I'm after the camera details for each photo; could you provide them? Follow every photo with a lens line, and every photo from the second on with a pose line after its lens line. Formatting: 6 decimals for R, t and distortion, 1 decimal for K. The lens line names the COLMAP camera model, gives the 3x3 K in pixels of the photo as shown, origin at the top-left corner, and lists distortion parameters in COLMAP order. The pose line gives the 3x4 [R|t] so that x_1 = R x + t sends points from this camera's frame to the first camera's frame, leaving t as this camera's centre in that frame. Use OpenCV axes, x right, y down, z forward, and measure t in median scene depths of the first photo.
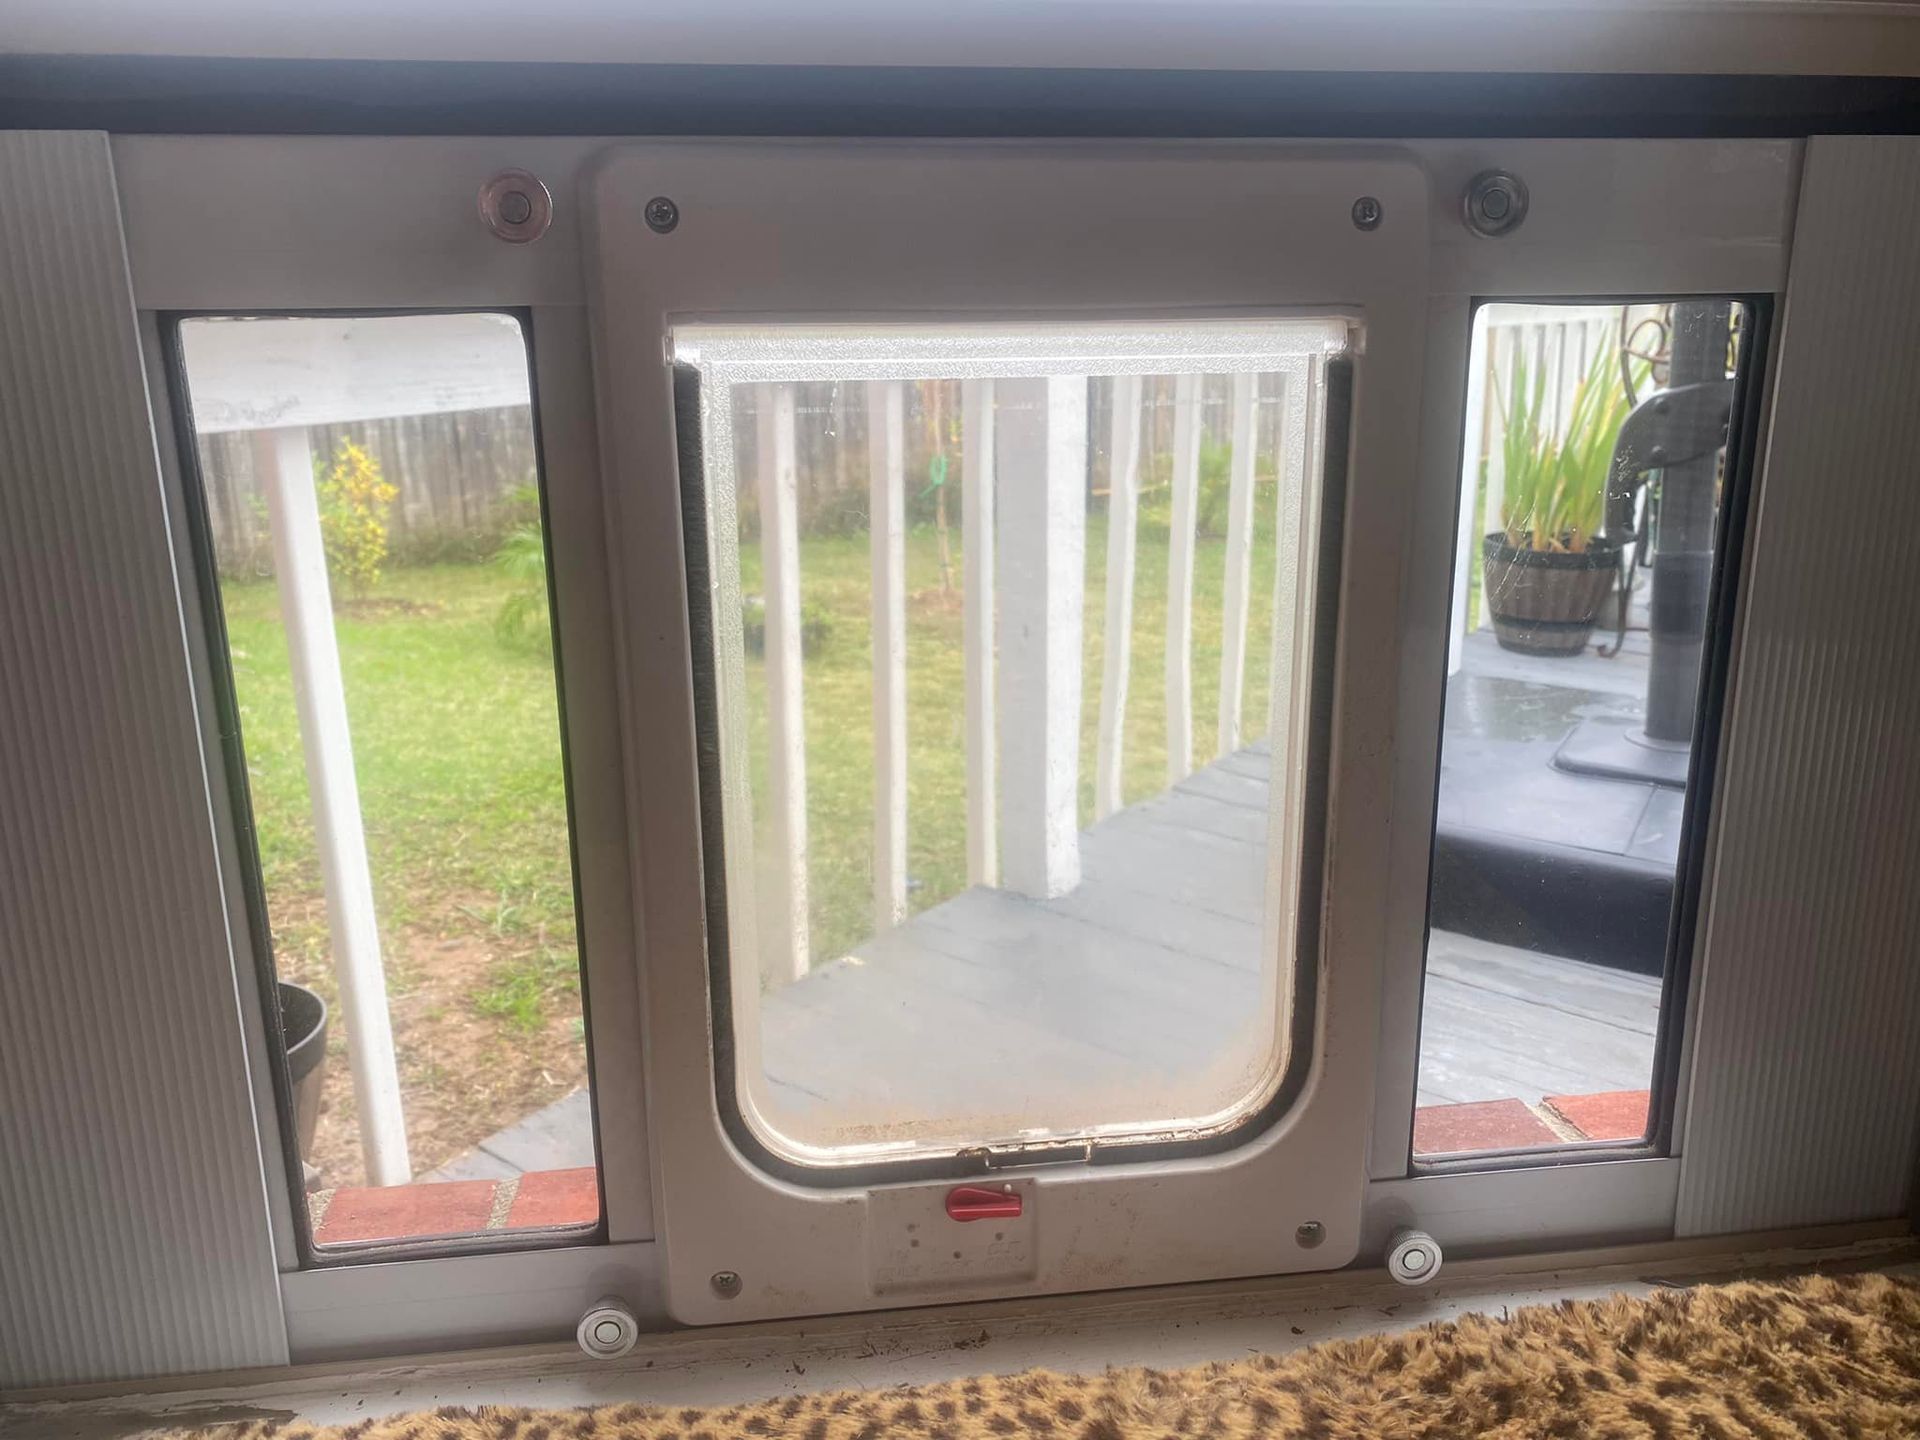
lens RADIAL K [[1360.4, 0, 960.0], [0, 1360.4, 720.0], [0, 0, 1]] dist [0.047099, -0.060348]
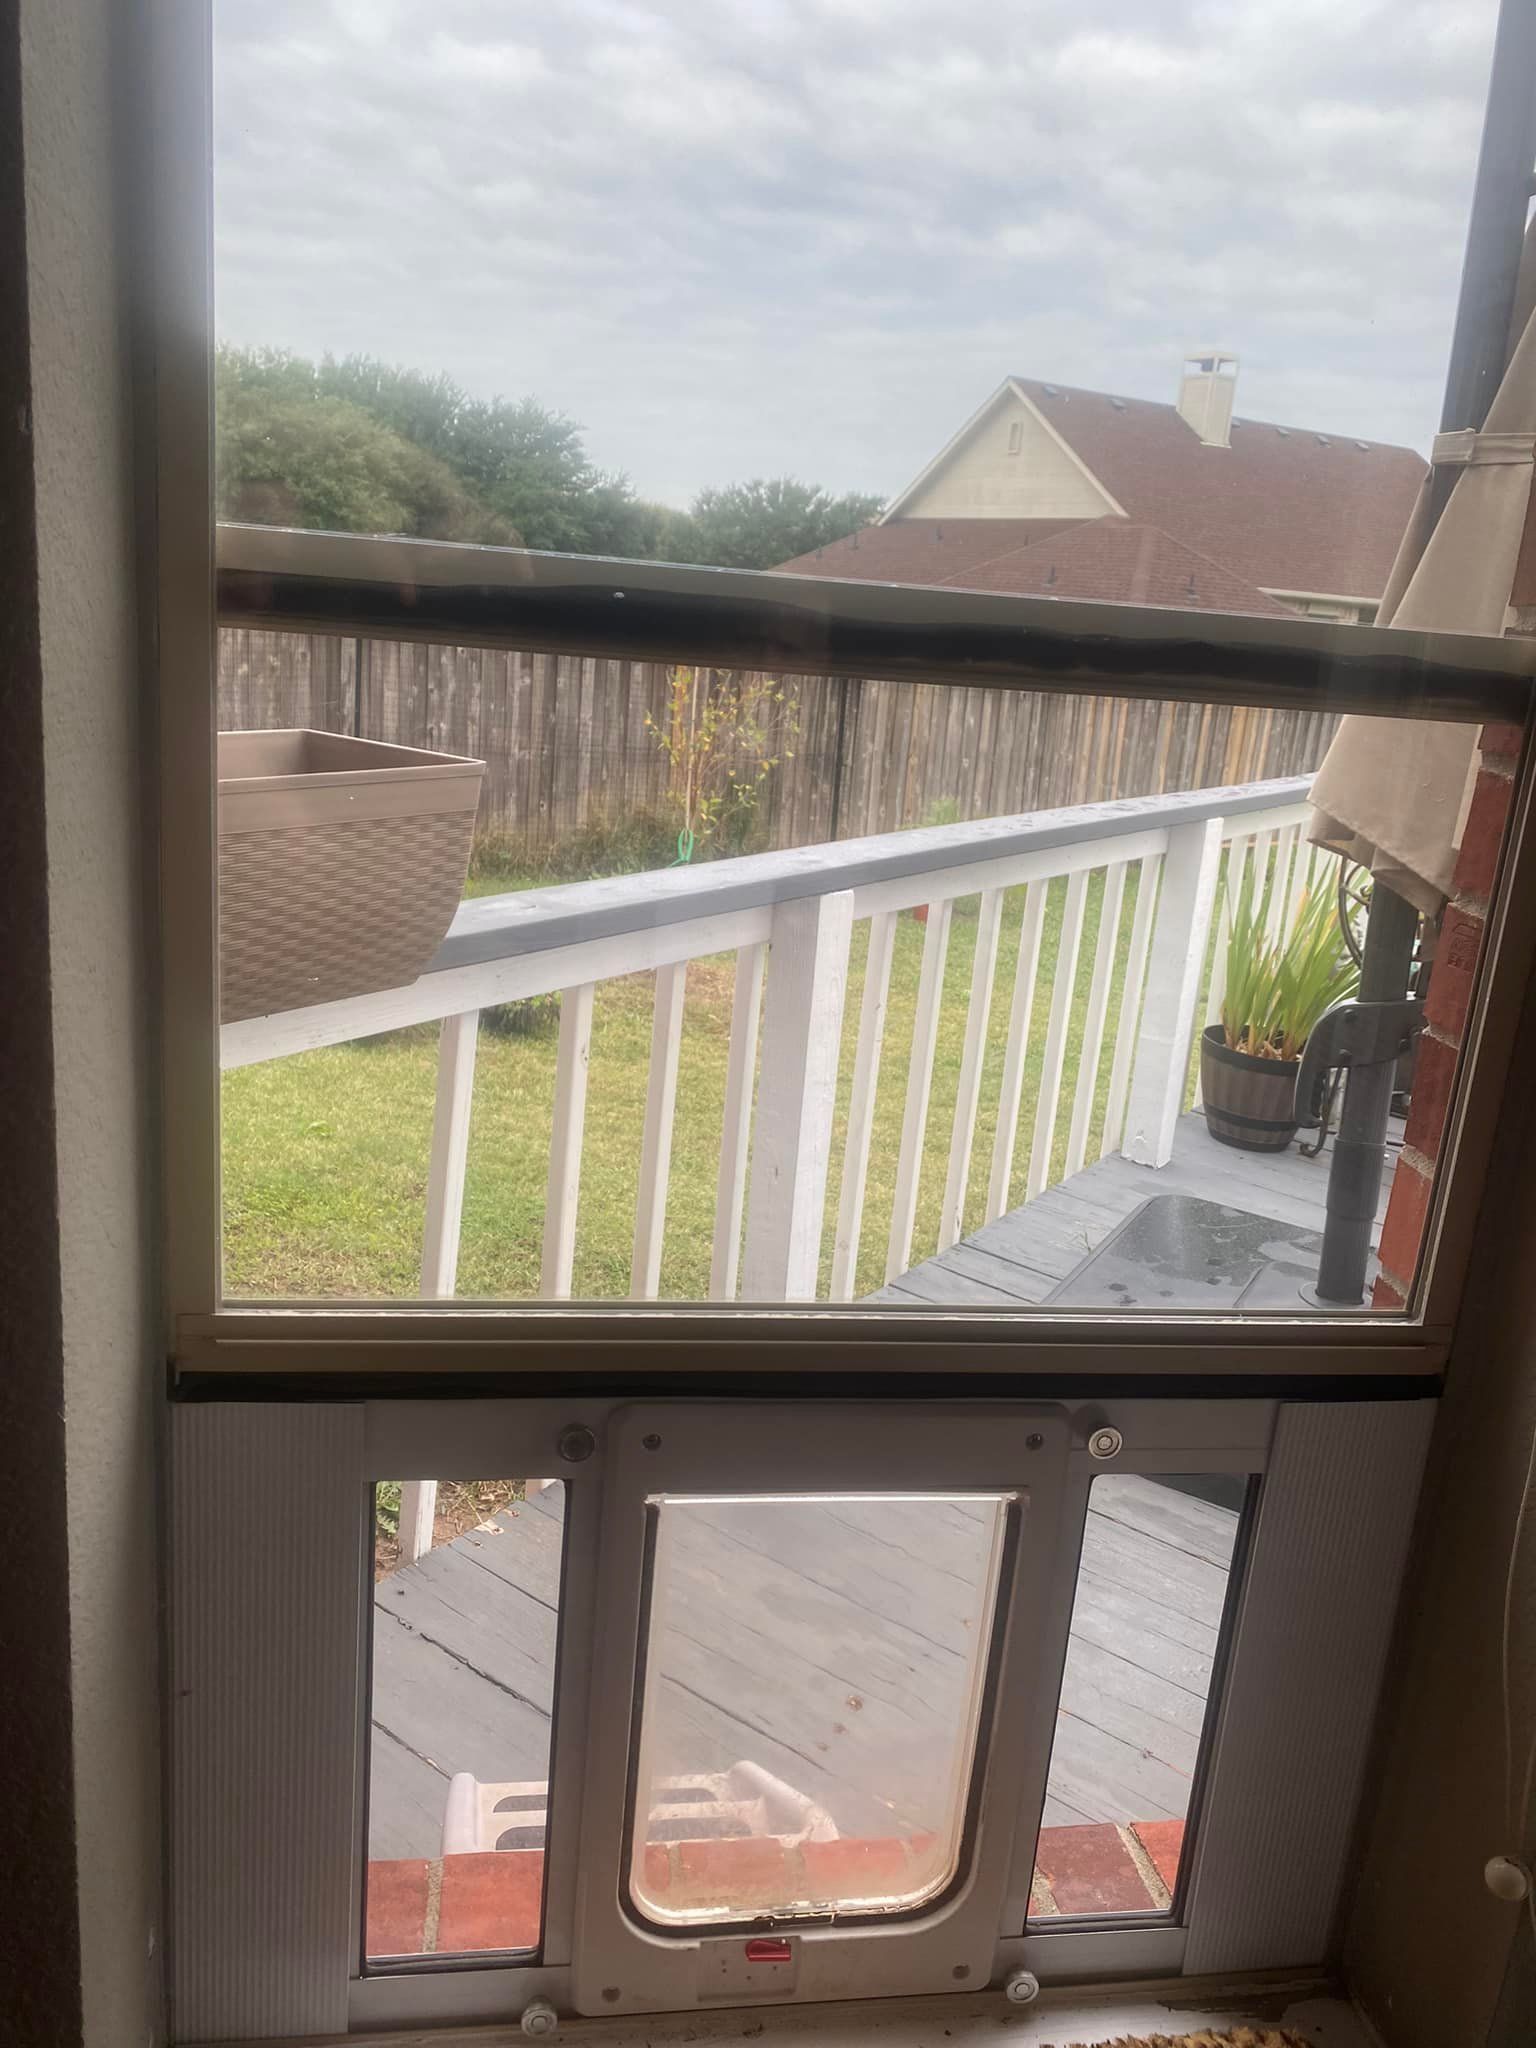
lens RADIAL K [[1460.7, 0, 742.8], [0, 1460.7, 1017.3], [0, 0, 1]] dist [0.060993, -0.058825]
pose [[0.995305, 0.083347, 0.049214, -0.190819], [-0.083321, 0.996519, -0.002582, -0.746799], [-0.049258, -0.001531, 0.998785, -0.773796]]
